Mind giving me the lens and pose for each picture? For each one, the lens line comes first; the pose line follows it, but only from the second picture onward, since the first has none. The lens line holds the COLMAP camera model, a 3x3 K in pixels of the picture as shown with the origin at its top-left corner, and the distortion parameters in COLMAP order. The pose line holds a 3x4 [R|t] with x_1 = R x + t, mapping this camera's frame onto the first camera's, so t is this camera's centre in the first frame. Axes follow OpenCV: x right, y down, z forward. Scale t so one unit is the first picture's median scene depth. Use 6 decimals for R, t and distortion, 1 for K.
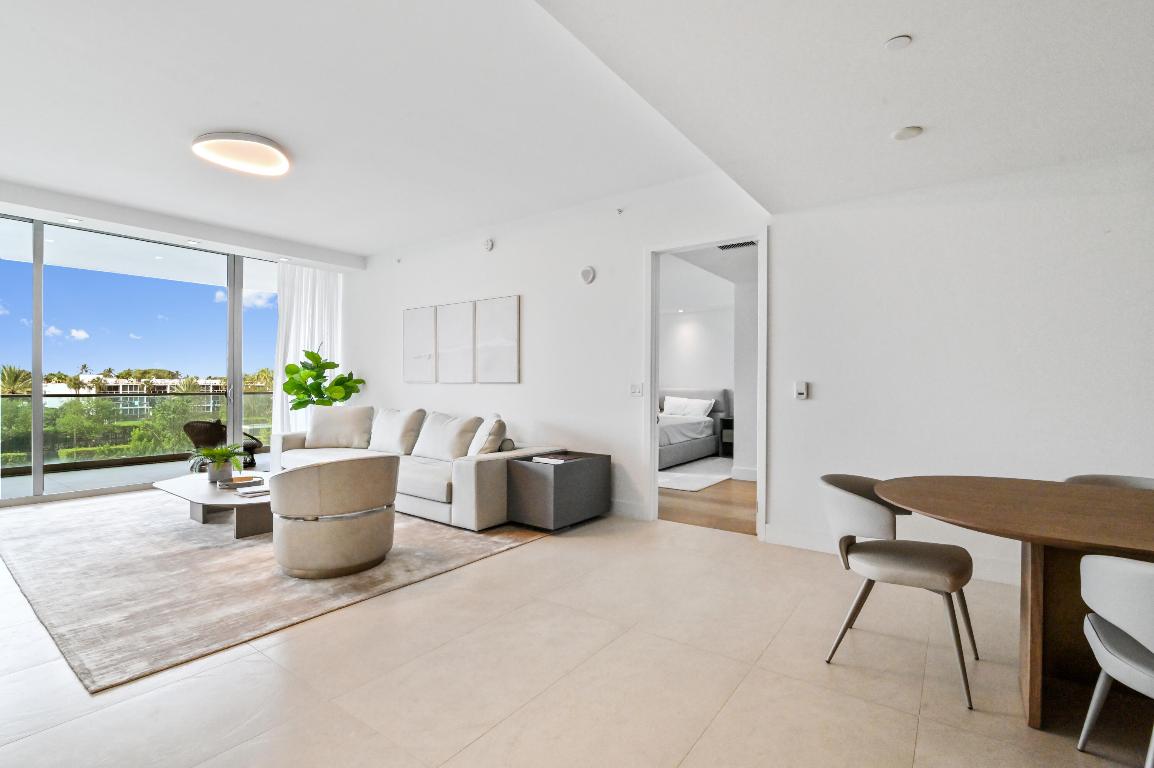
lens RADIAL K [[530.5, 0, 577.3], [0, 530.5, 379.9], [0, 0, 1]] dist [-0.014815, 0.000296]
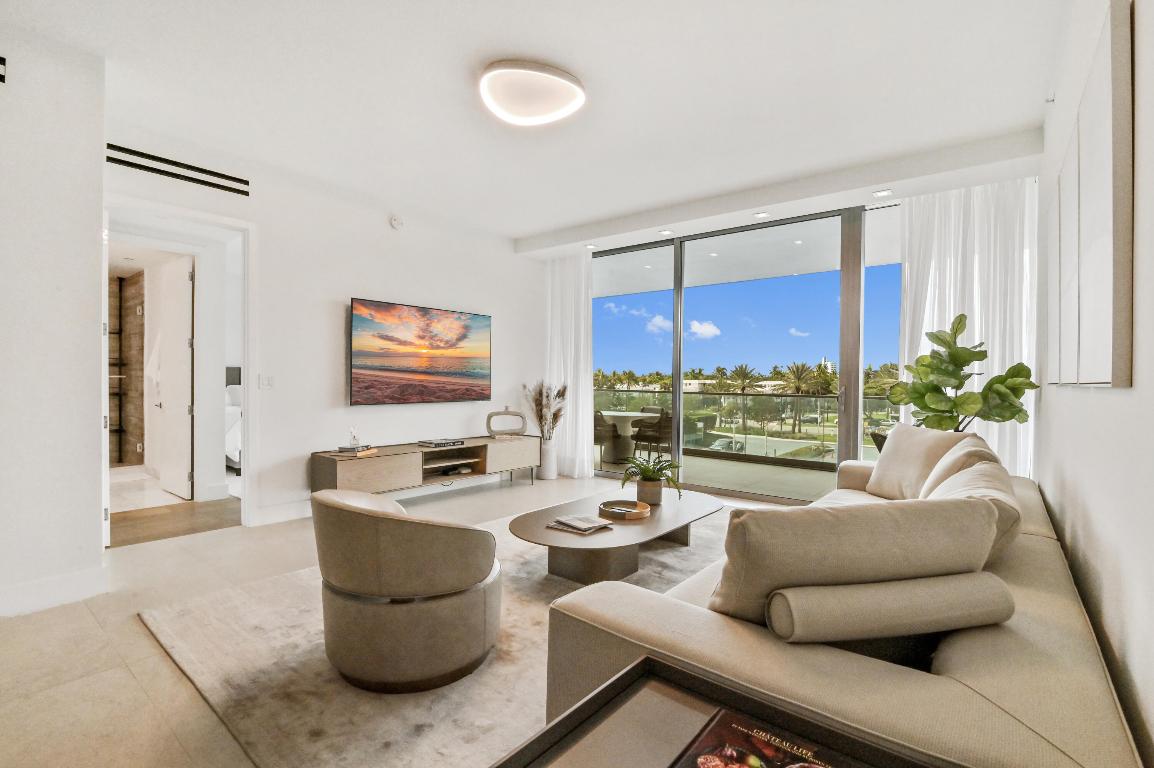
lens RADIAL K [[530.5, 0, 577.3], [0, 530.5, 379.9], [0, 0, 1]] dist [-0.014815, 0.000296]
pose [[-0.047025, -0.005277, -0.998880, 0.104359], [-0.006534, 0.999966, -0.004976, 0.004916], [0.998872, 0.006292, -0.047058, 0.679052]]
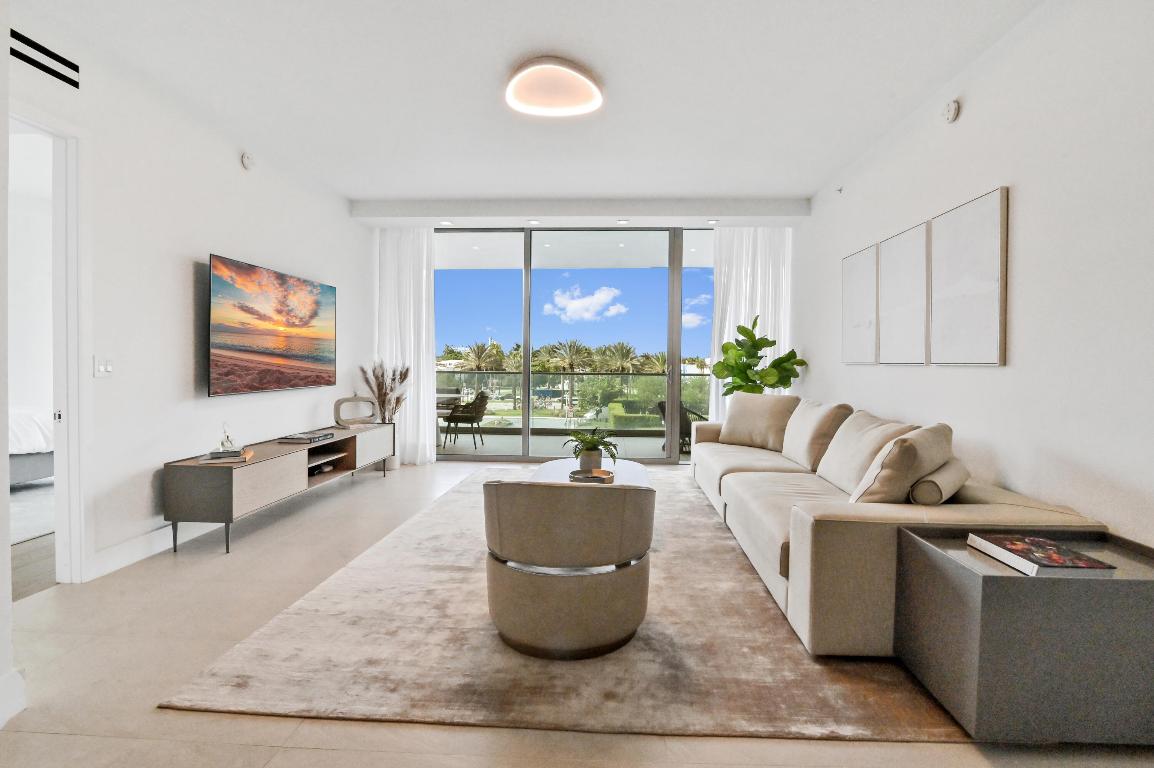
lens RADIAL K [[541.6, 0, 595.5], [0, 541.6, 366.1], [0, 0, 1]] dist [-0.018684, 0.000069]
pose [[0.558956, 0.004977, -0.829182, 0.078918], [0.000886, 0.999978, 0.006600, 0.003018], [0.829197, -0.004424, 0.558939, 0.354570]]
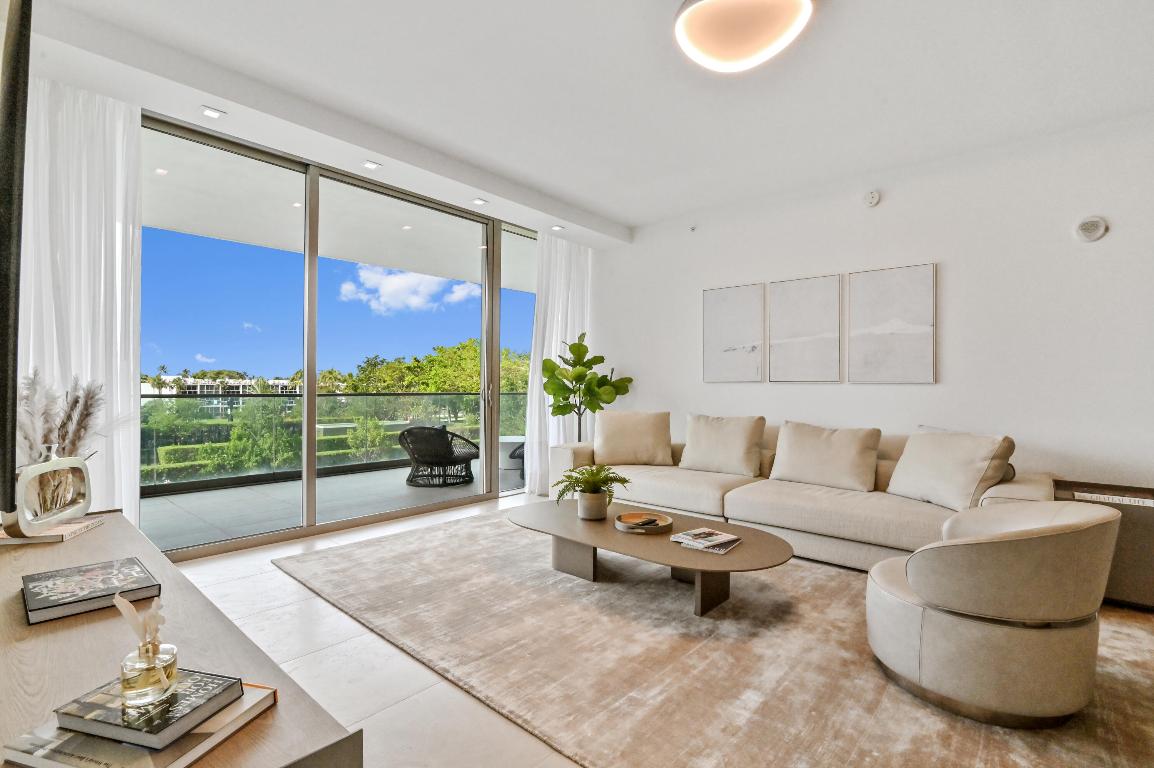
lens RADIAL K [[530.5, 0, 577.3], [0, 530.5, 379.9], [0, 0, 1]] dist [-0.014815, 0.000296]
pose [[0.996465, 0.003333, -0.083943, -0.468920], [-0.003597, 0.999989, -0.002997, 0.004998], [0.083932, 0.003288, 0.996466, 0.204569]]
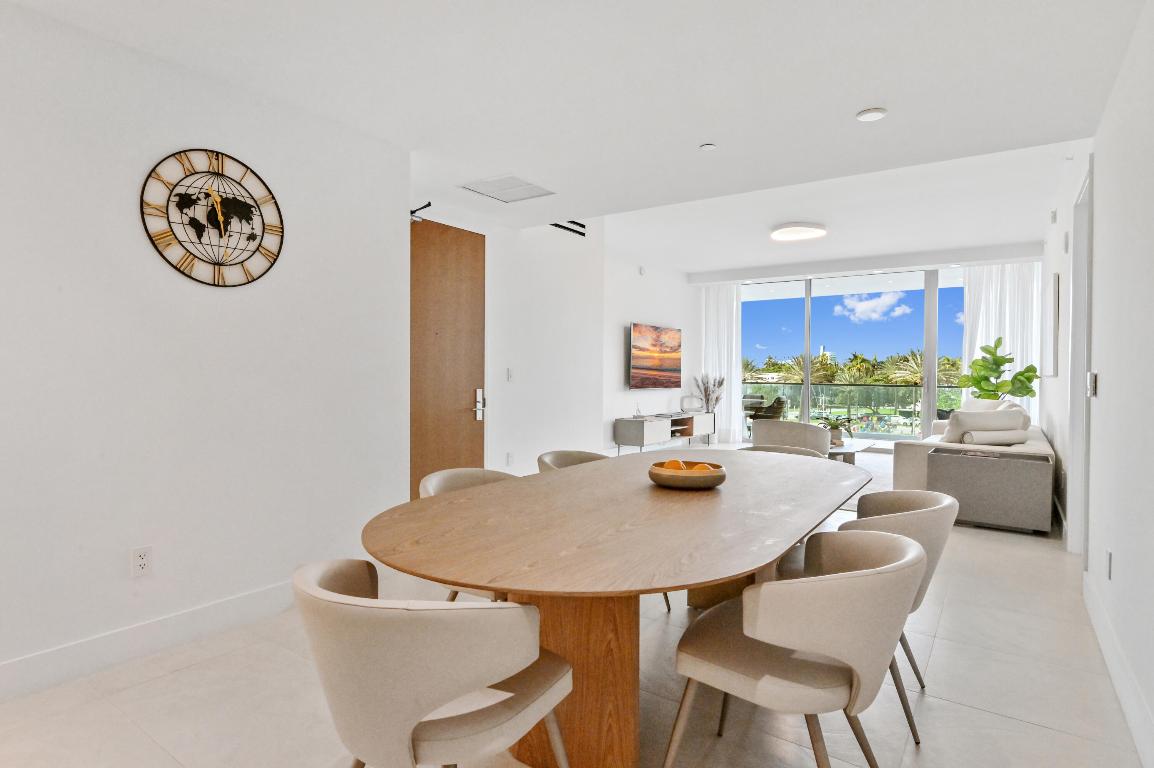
lens RADIAL K [[626.6, 0, 575.0], [0, 626.6, 371.9], [0, 0, 1]] dist [0.003824, 0.001153]
pose [[0.023144, -0.005166, -0.999719, 0.762561], [-0.005645, 0.999970, -0.005298, 0.007366], [0.999716, 0.005766, 0.023114, 0.179334]]
